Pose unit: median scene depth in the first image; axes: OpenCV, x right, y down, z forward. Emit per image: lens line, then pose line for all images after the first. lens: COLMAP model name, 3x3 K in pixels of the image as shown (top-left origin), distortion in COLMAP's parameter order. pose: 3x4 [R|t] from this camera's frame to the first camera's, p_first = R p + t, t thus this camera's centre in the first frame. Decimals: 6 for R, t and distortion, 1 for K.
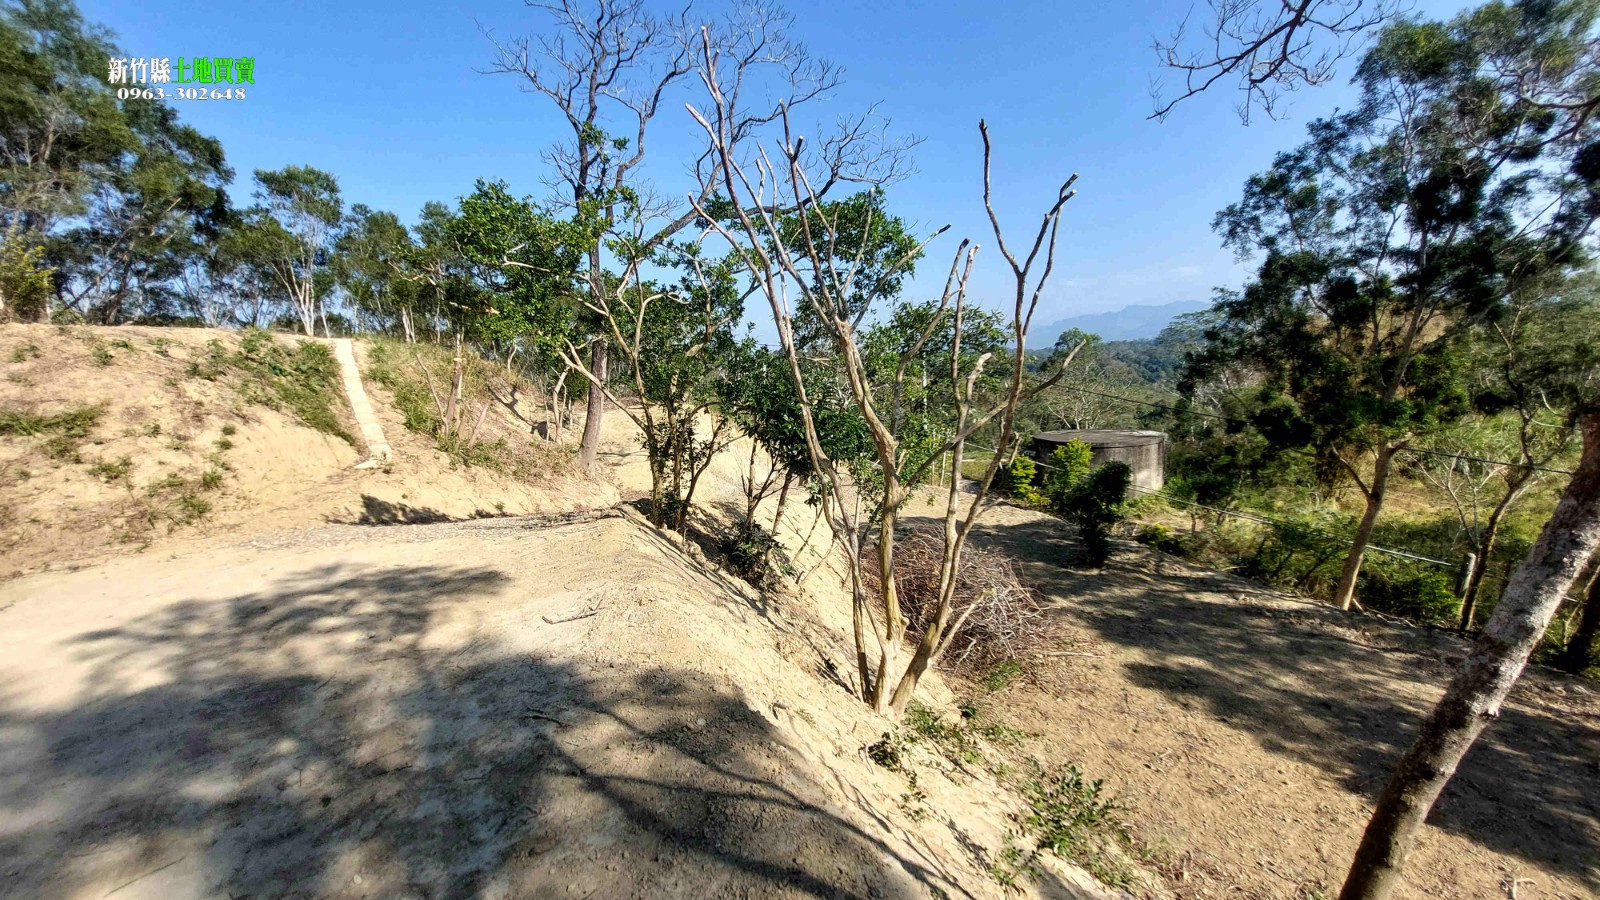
lens RADIAL K [[643.4, 0, 802.9], [0, 643.4, 458.4], [0, 0, 1]] dist [-0.016589, -0.000274]
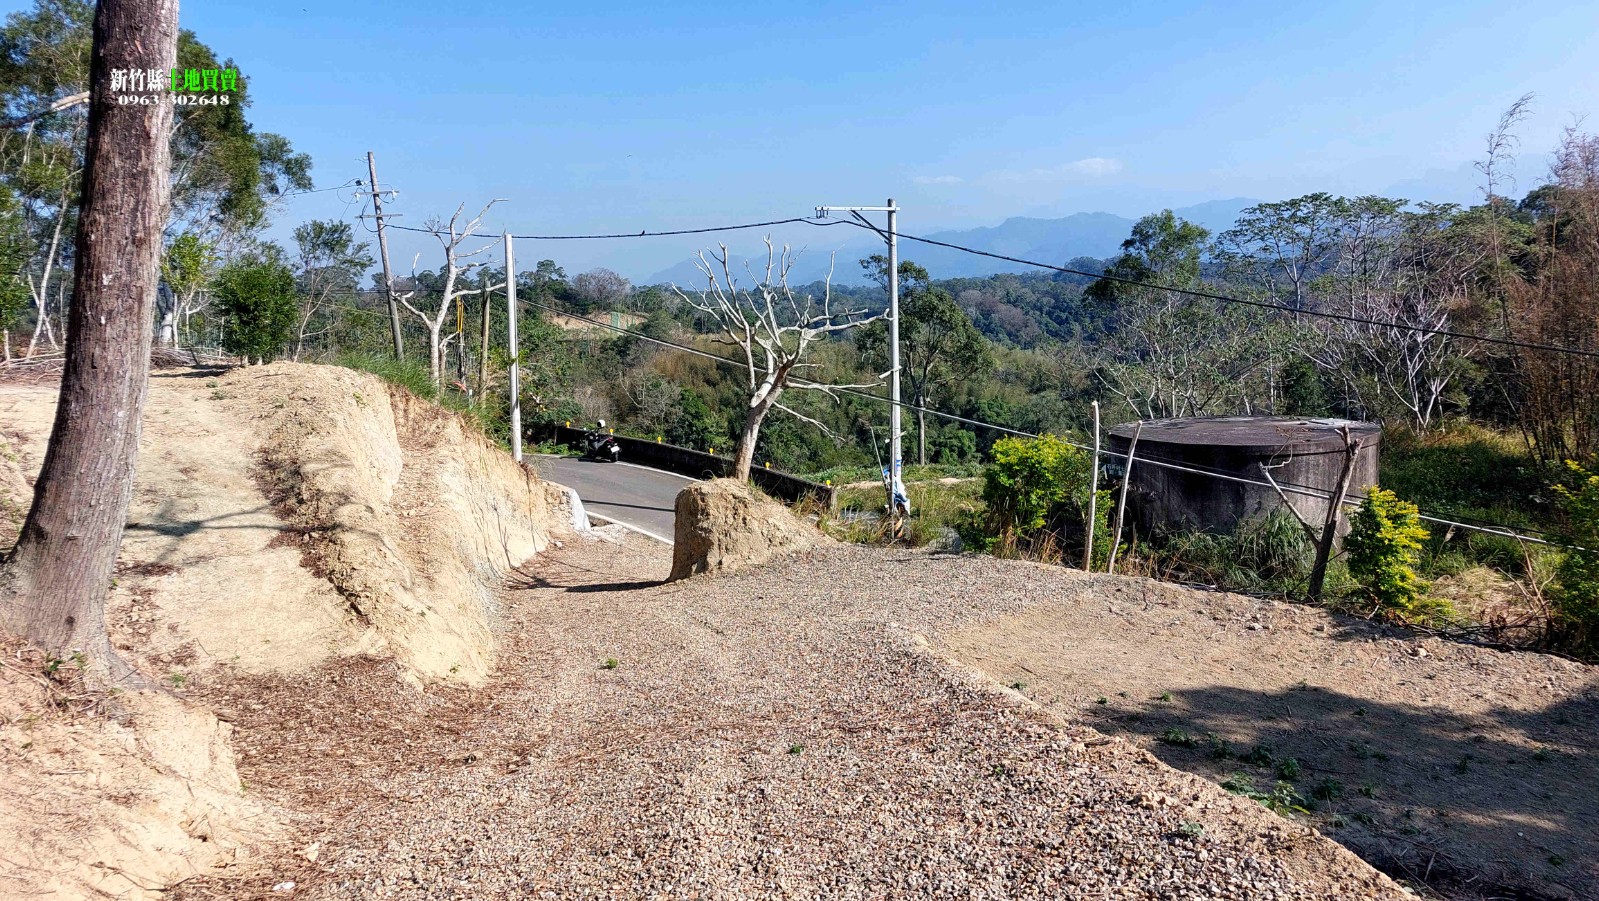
lens RADIAL K [[1147.2, 0, 820.4], [0, 1147.2, 438.9], [0, 0, 1]] dist [0.079258, -0.082663]
pose [[0.955117, -0.019495, 0.295586, -0.266129], [0.028945, 0.999199, -0.027628, -0.038109], [-0.294811, 0.034944, 0.954917, 0.710394]]
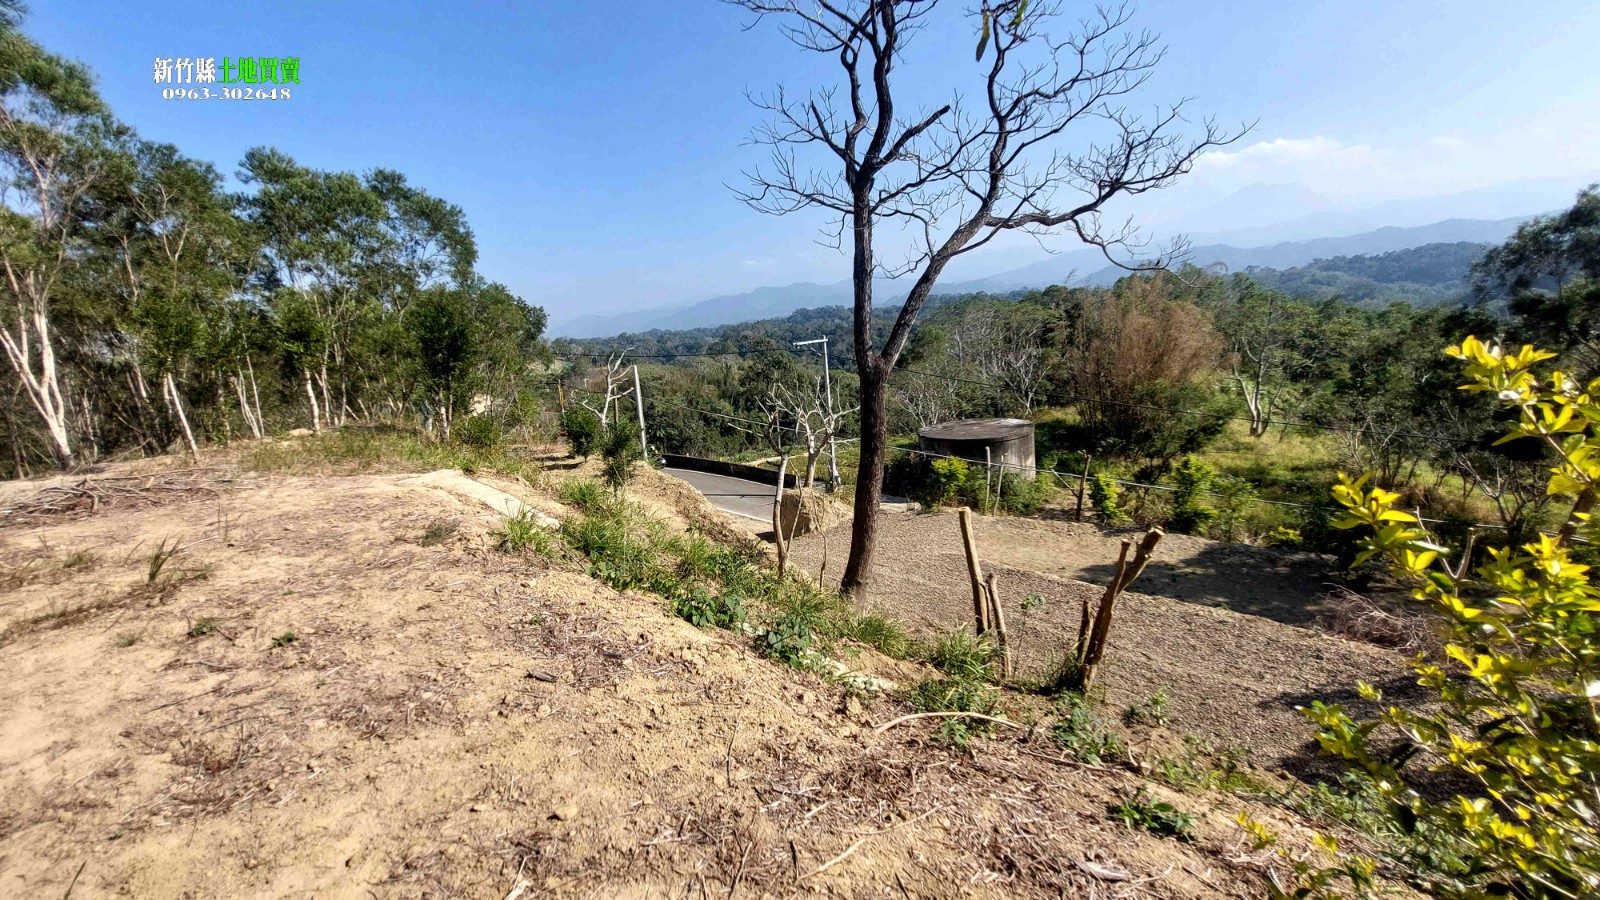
lens RADIAL K [[643.4, 0, 807.3], [0, 643.4, 450.6], [0, 0, 1]] dist [-0.016589, -0.000274]
pose [[0.857703, -0.129439, 0.497585, -0.837728], [0.120427, 0.991446, 0.050324, -0.229881], [-0.499843, 0.016760, 0.865954, 0.590588]]
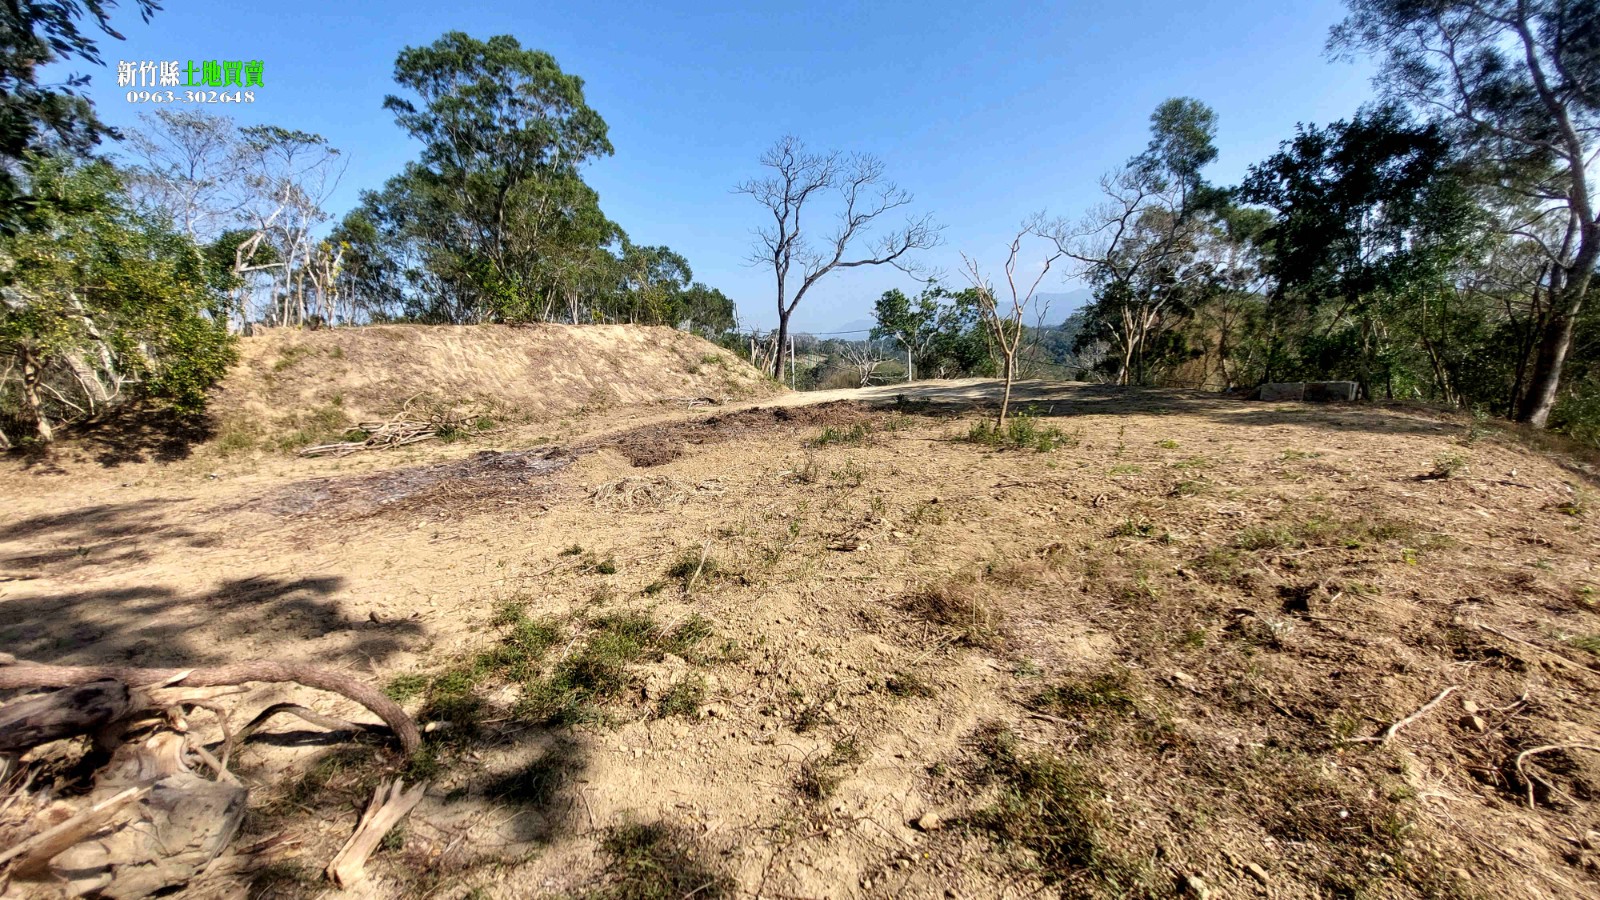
lens RADIAL K [[643.4, 0, 805.4], [0, 643.4, 446.8], [0, 0, 1]] dist [-0.016589, -0.000274]
pose [[0.992576, -0.030847, 0.117650, -0.590611], [0.030814, 0.999523, 0.002097, 0.188055], [-0.117659, 0.001544, 0.993053, -1.063753]]
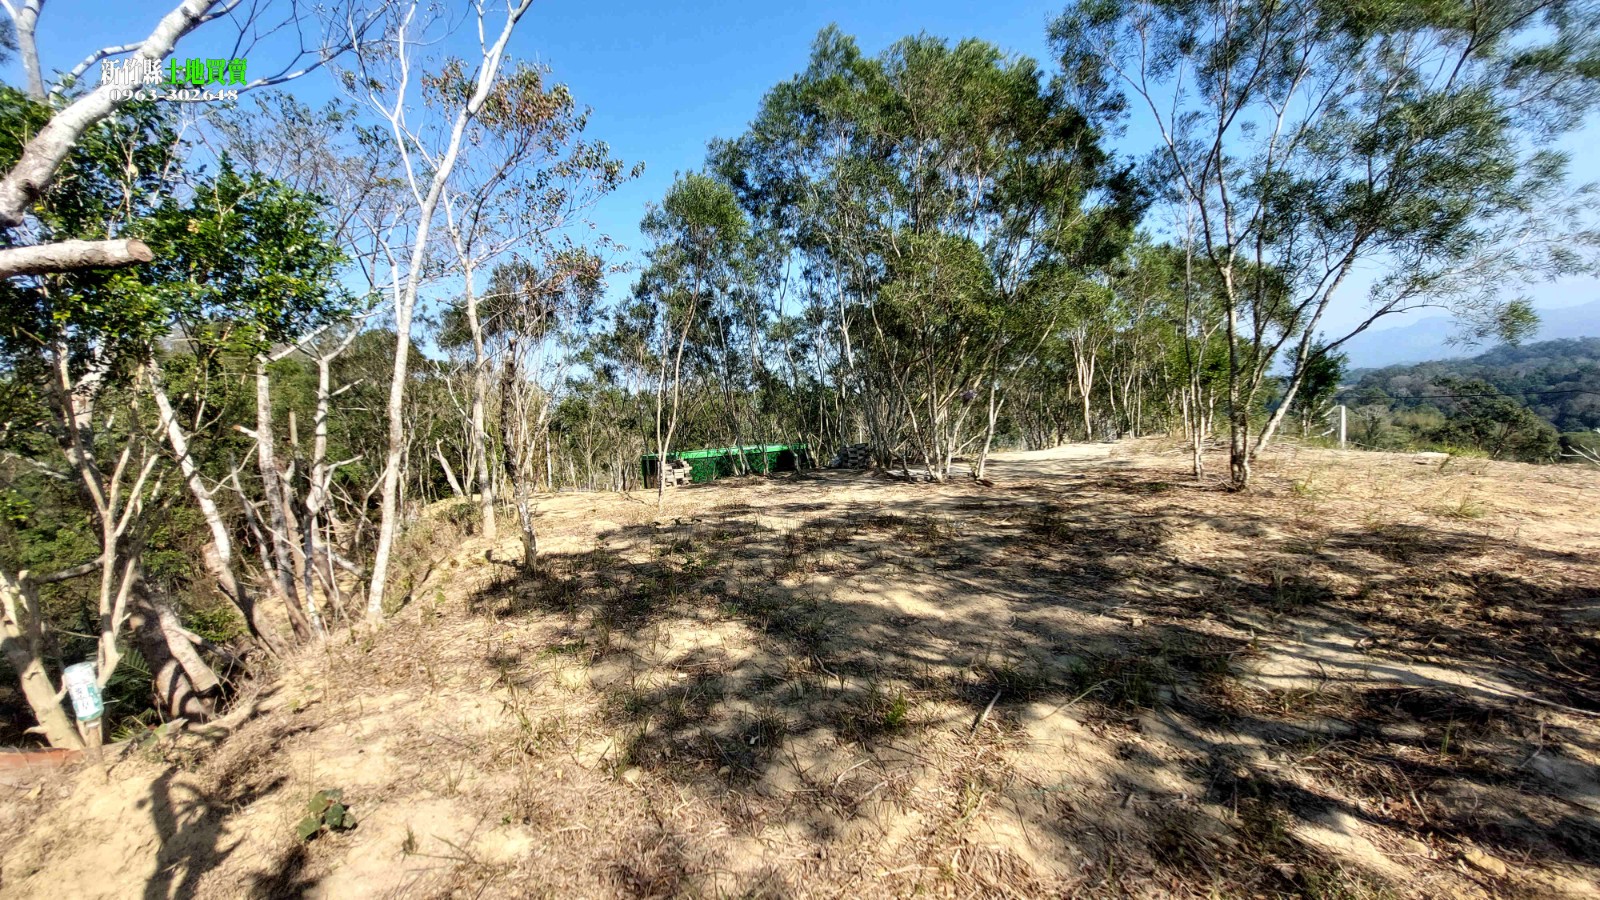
lens RADIAL K [[643.4, 0, 802.4], [0, 643.4, 455.2], [0, 0, 1]] dist [-0.016589, -0.000274]
pose [[0.955124, -0.009474, -0.296055, -1.315747], [-0.009557, 0.997982, -0.062767, -0.166069], [0.296053, 0.062780, 0.953106, 0.273489]]
